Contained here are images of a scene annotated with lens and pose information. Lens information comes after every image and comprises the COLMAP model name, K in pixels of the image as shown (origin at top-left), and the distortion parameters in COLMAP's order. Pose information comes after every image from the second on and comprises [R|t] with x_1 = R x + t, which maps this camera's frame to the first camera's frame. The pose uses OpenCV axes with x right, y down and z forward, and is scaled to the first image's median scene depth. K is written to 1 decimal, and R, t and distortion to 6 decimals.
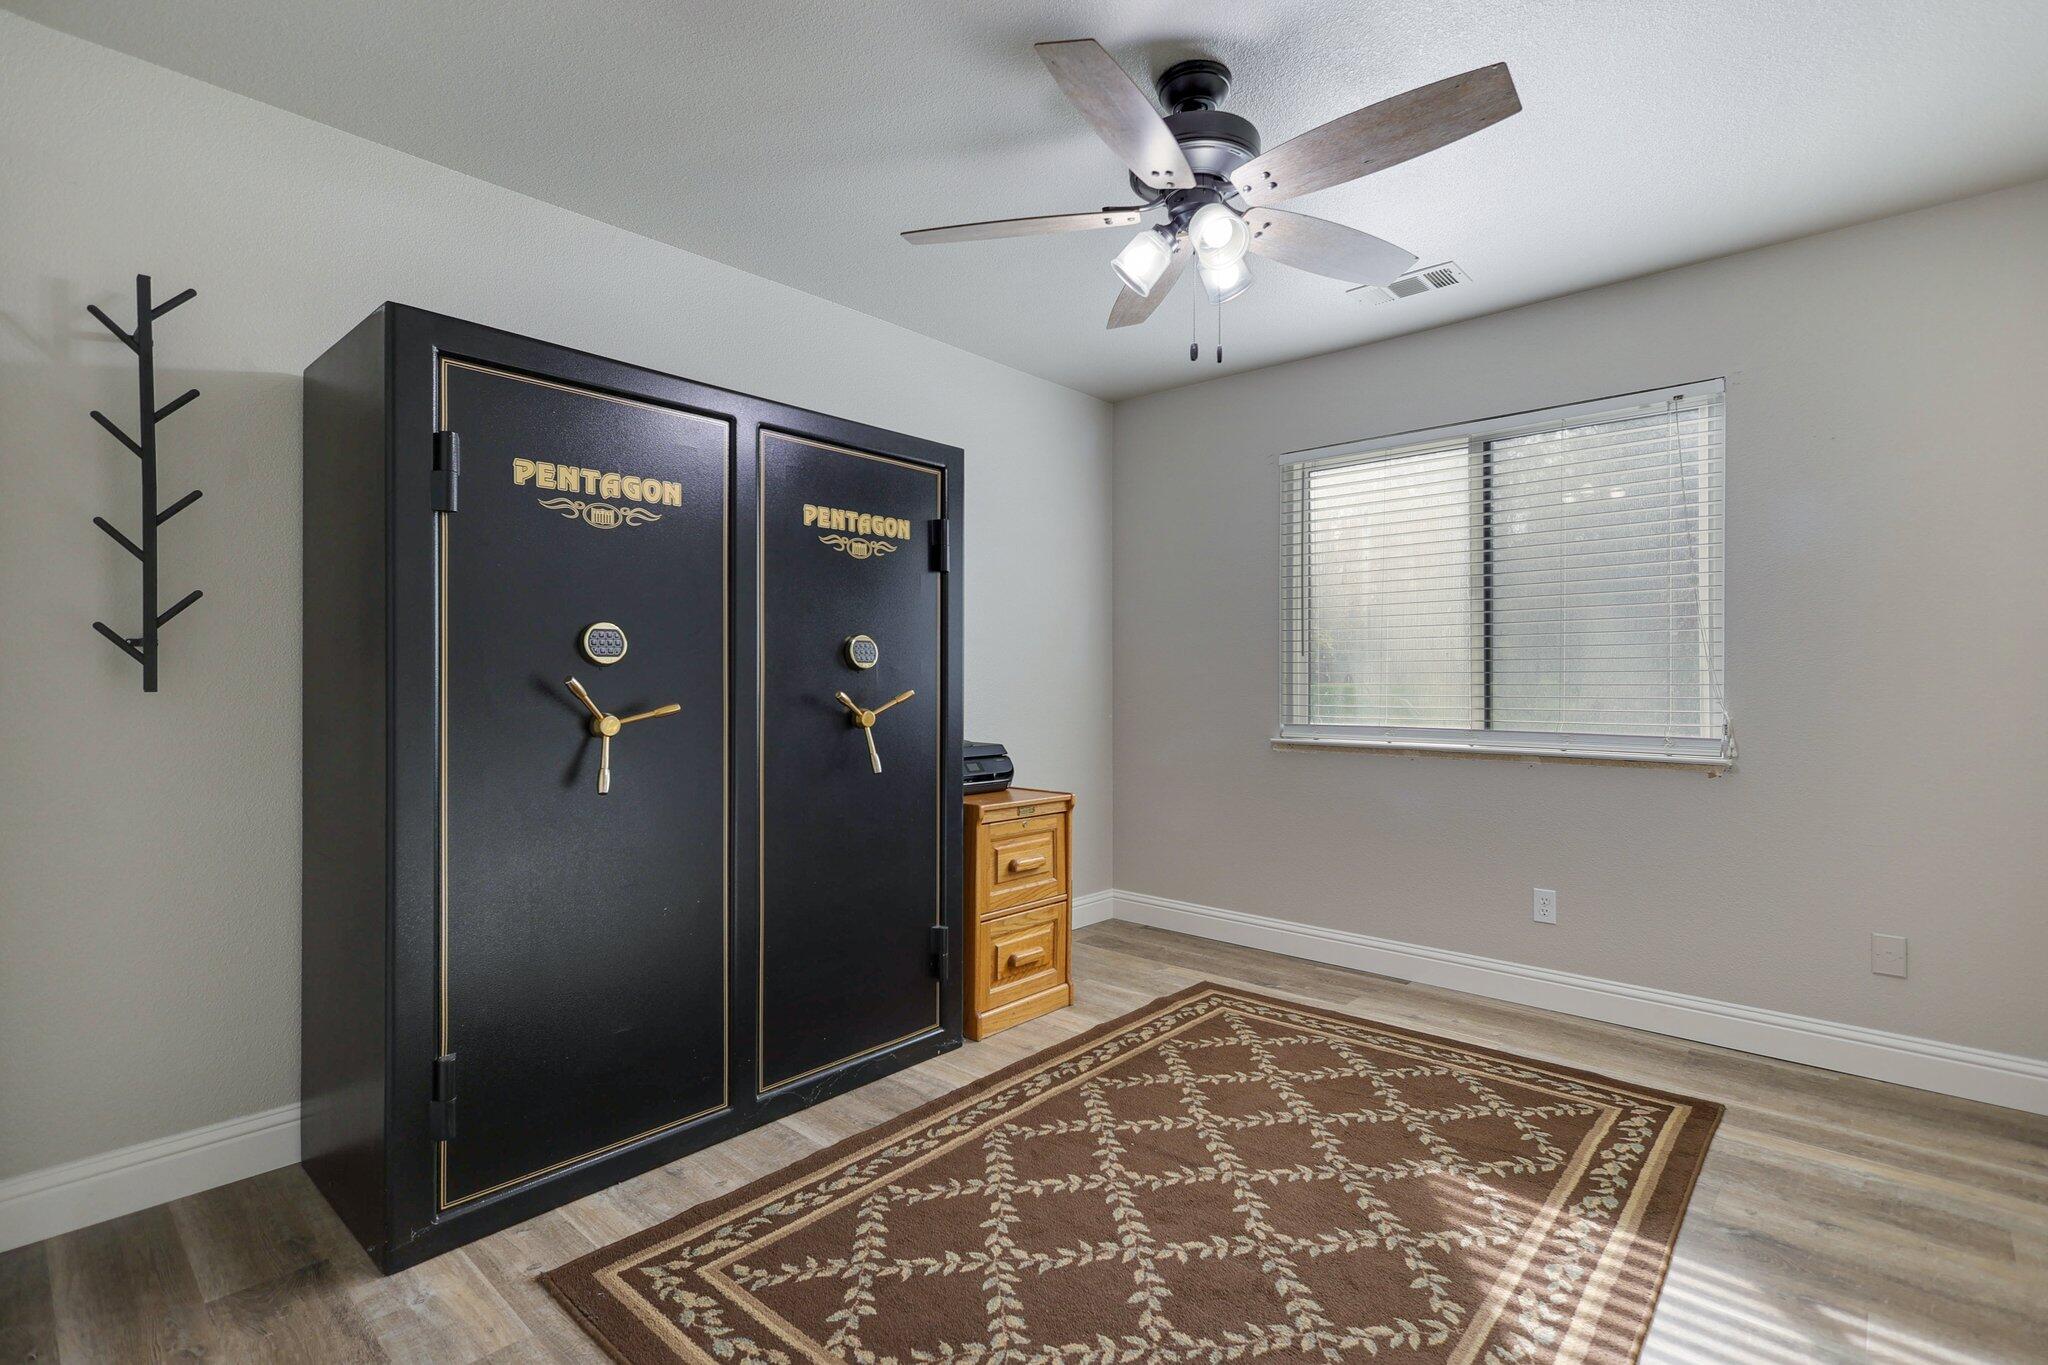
lens RADIAL K [[964.3, 0, 1028.5], [0, 964.3, 680.8], [0, 0, 1]] dist [0.002546, 0.000772]
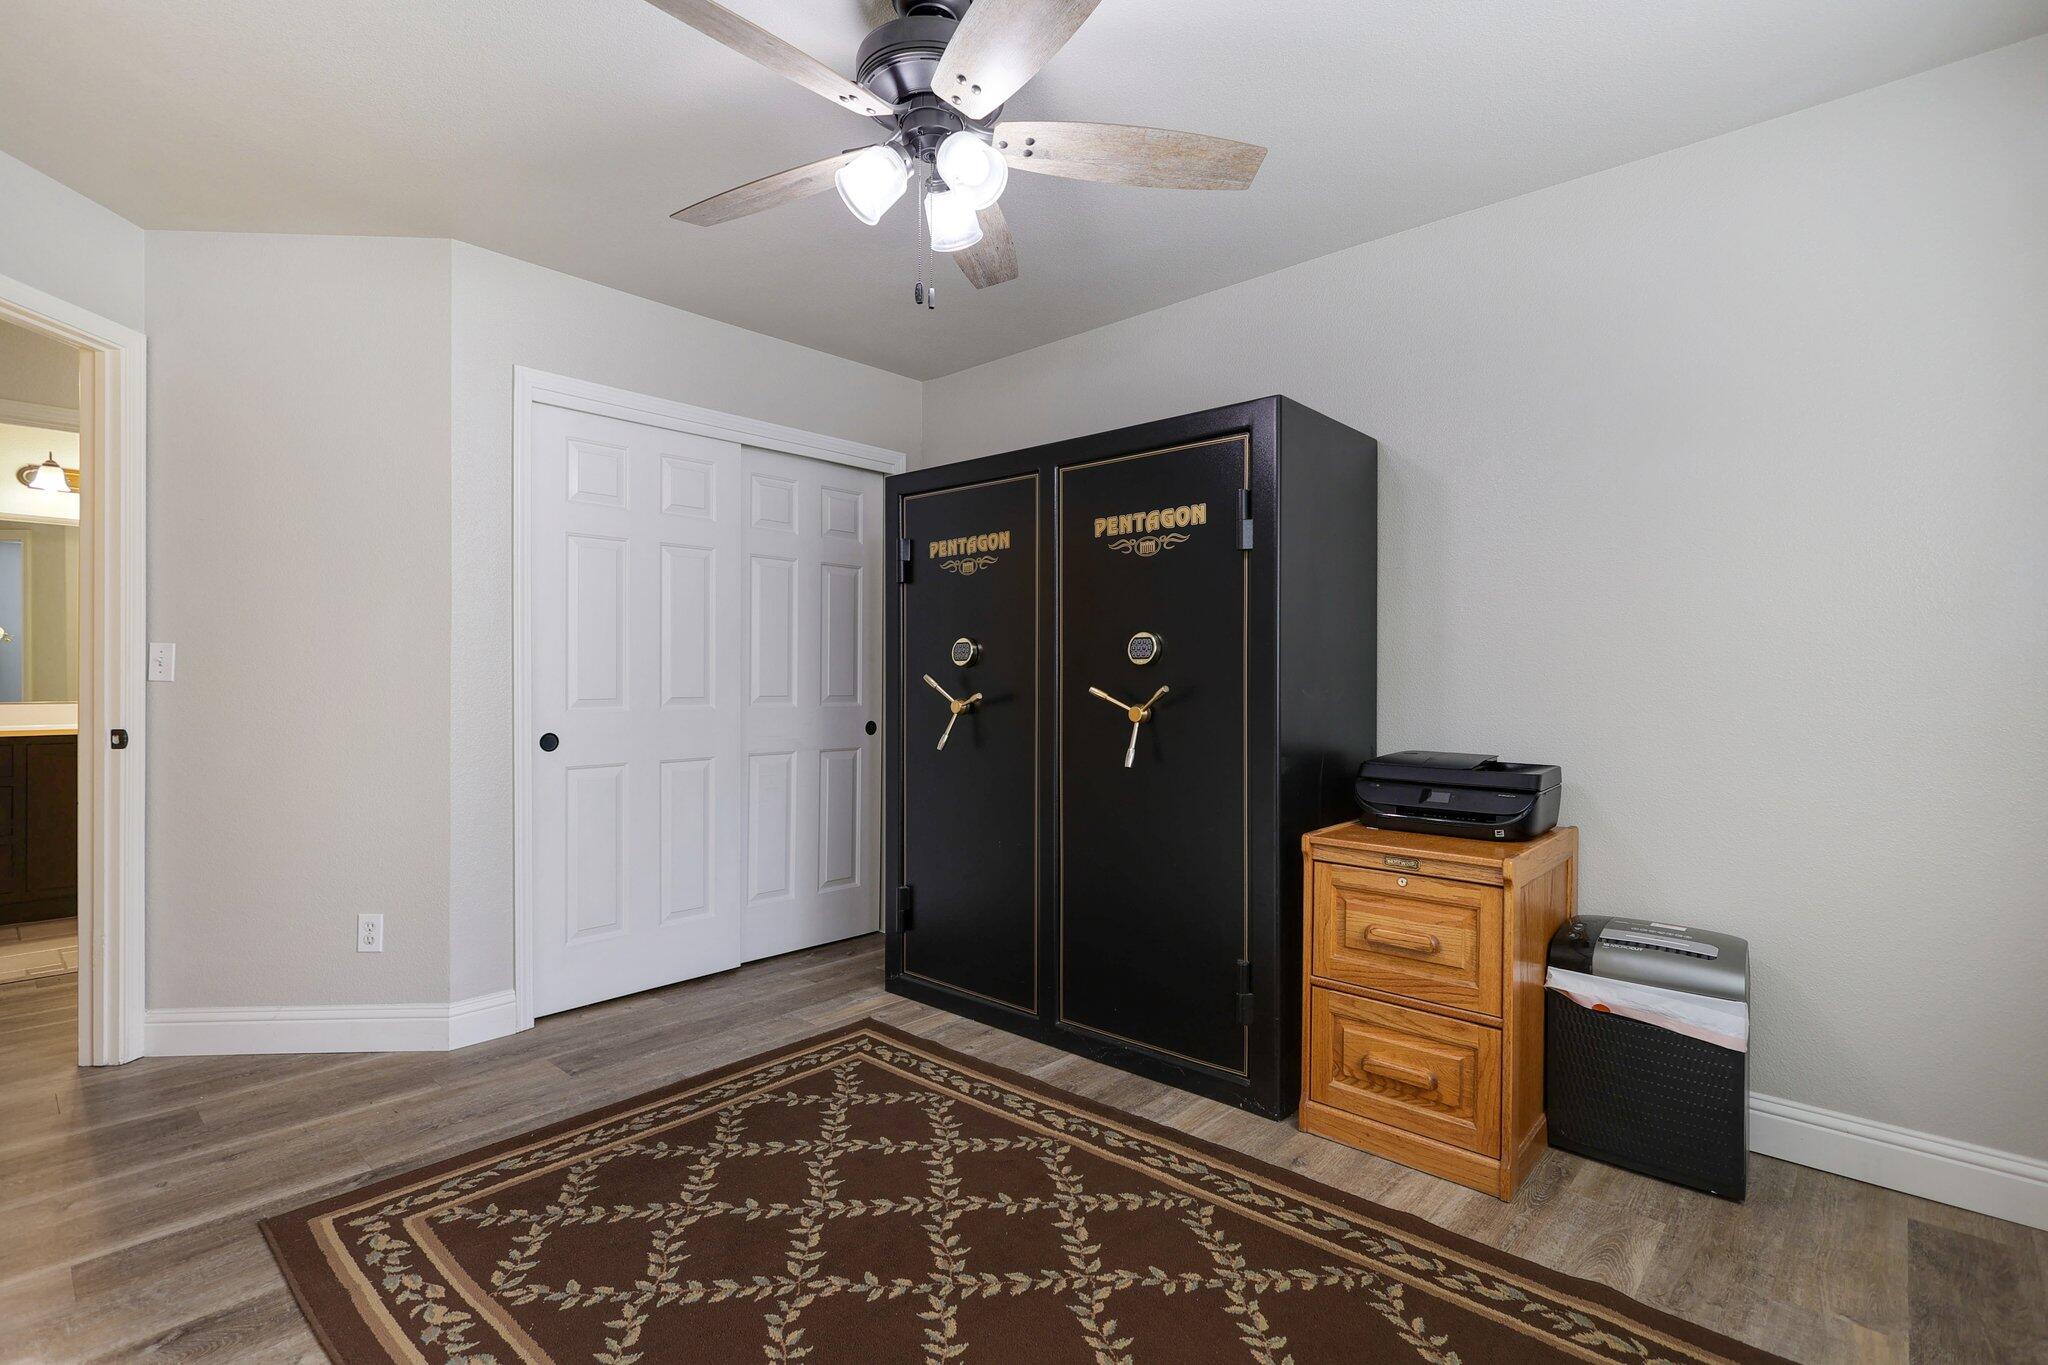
lens RADIAL K [[964.3, 0, 1029.4], [0, 964.3, 684.8], [0, 0, 1]] dist [0.002546, 0.000772]
pose [[-0.006092, 0.003007, -0.999977, 0.884153], [-0.003619, 0.999989, 0.003029, 0.005674], [0.999975, 0.003637, -0.006081, 0.929793]]
